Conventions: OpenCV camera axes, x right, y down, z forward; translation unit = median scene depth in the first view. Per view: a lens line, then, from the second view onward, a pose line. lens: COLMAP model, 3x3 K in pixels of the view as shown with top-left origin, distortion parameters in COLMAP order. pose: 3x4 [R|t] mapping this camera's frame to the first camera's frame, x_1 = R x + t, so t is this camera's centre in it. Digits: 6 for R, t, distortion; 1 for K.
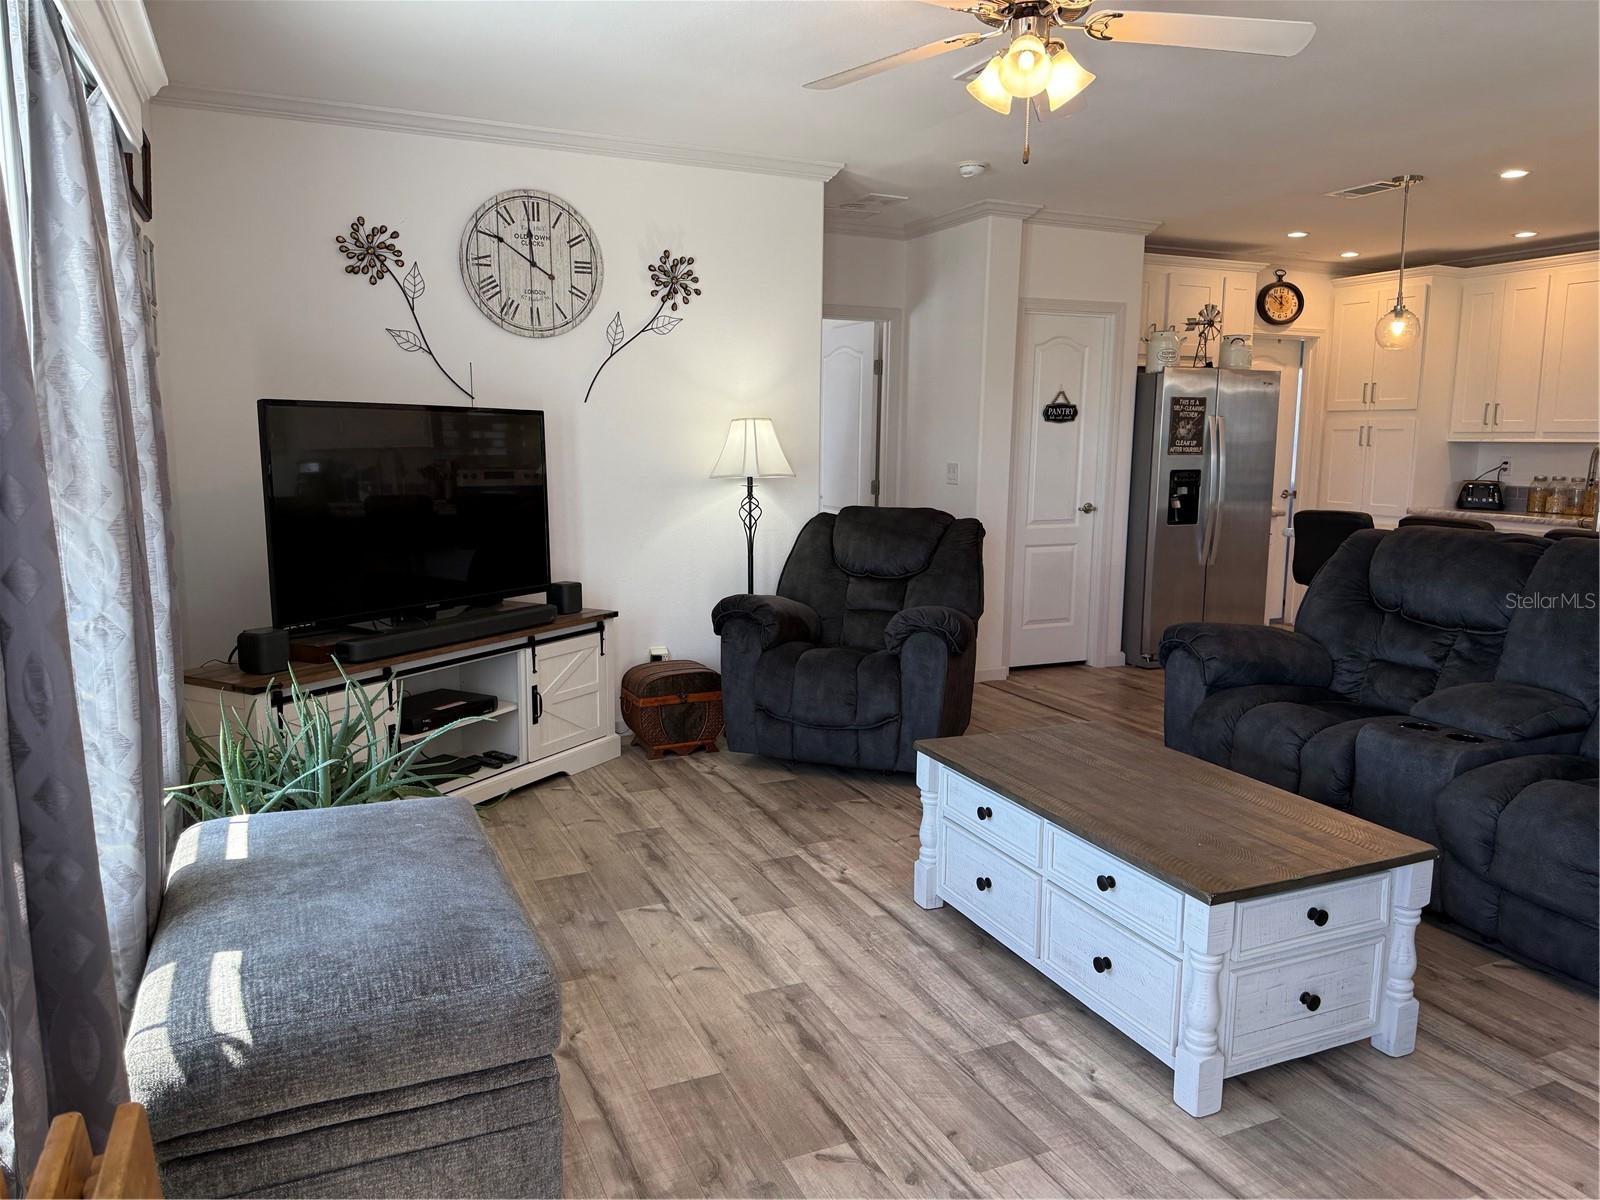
lens RADIAL K [[1127.5, 0, 812.0], [0, 1127.5, 602.2], [0, 0, 1]] dist [0.065512, -0.073939]
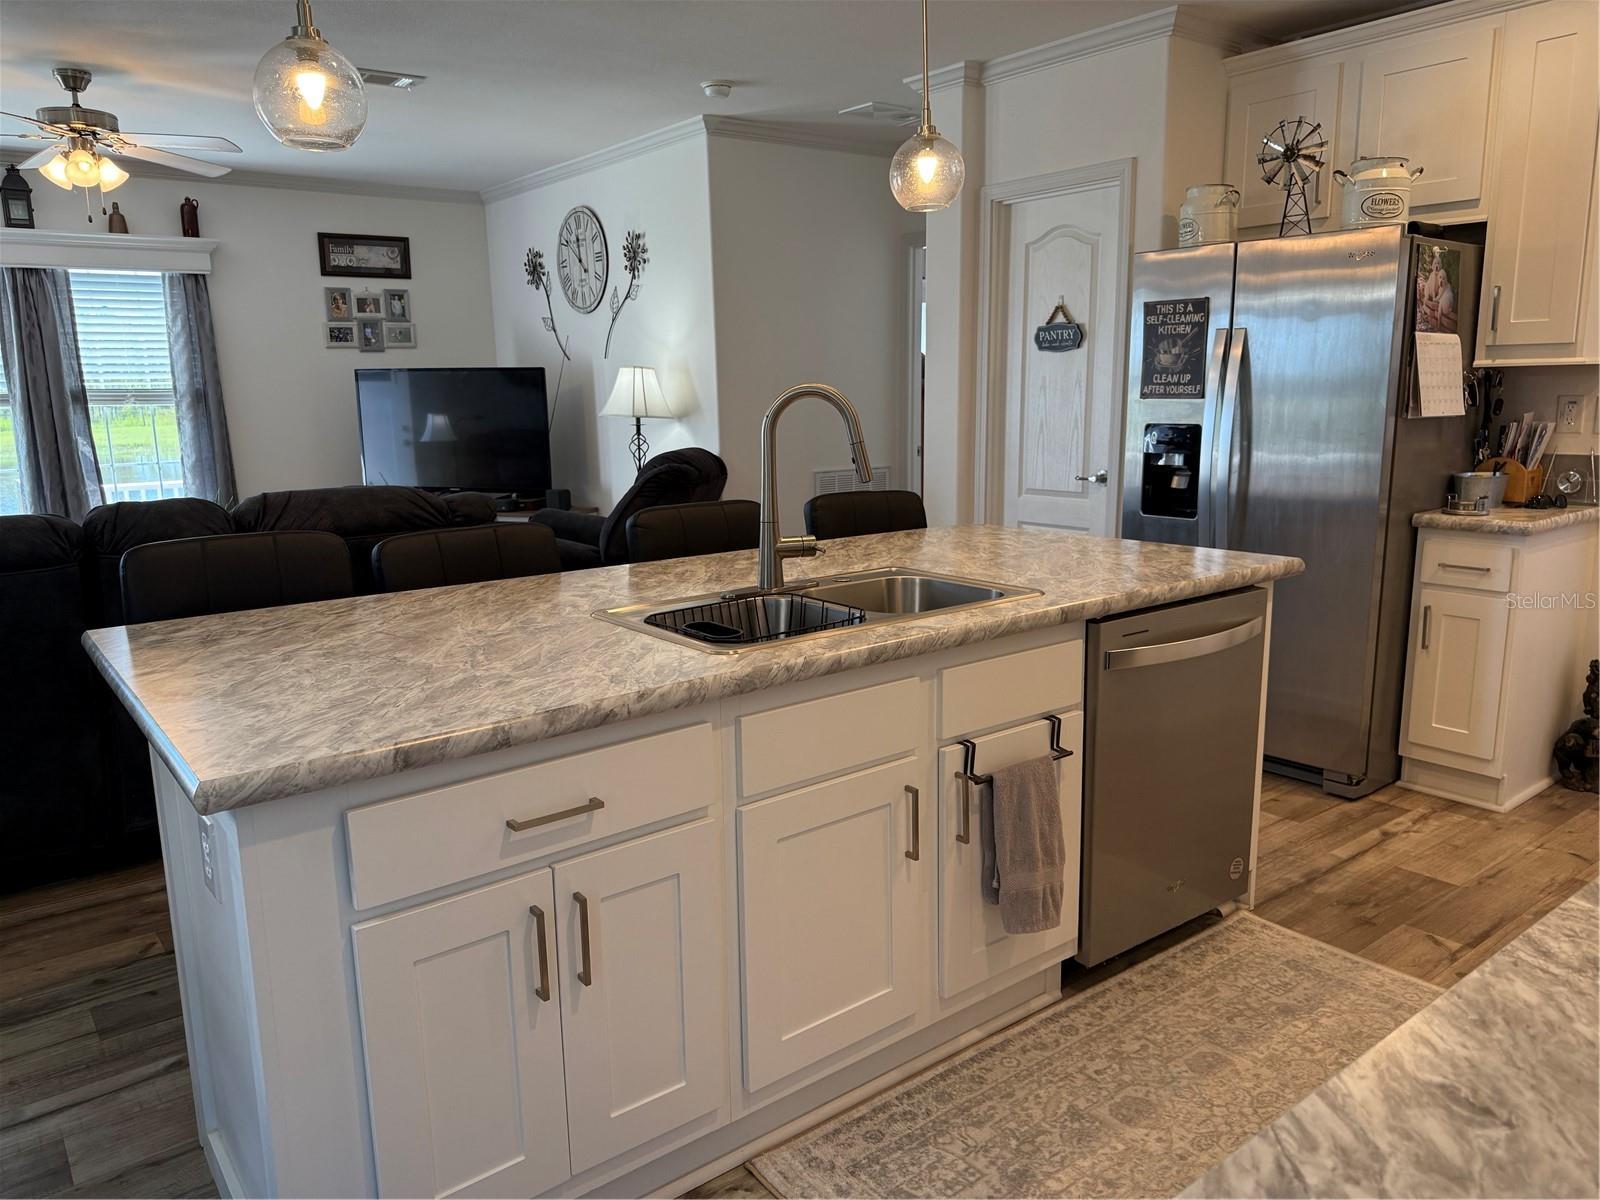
lens RADIAL K [[1127.5, 0, 798.5], [0, 1127.5, 601.8], [0, 0, 1]] dist [0.065512, -0.073939]
pose [[0.222159, 0.176474, -0.958907, 1.158163], [-0.123375, 0.980666, 0.151895, -0.121507], [0.967173, 0.084560, 0.239636, 0.899366]]
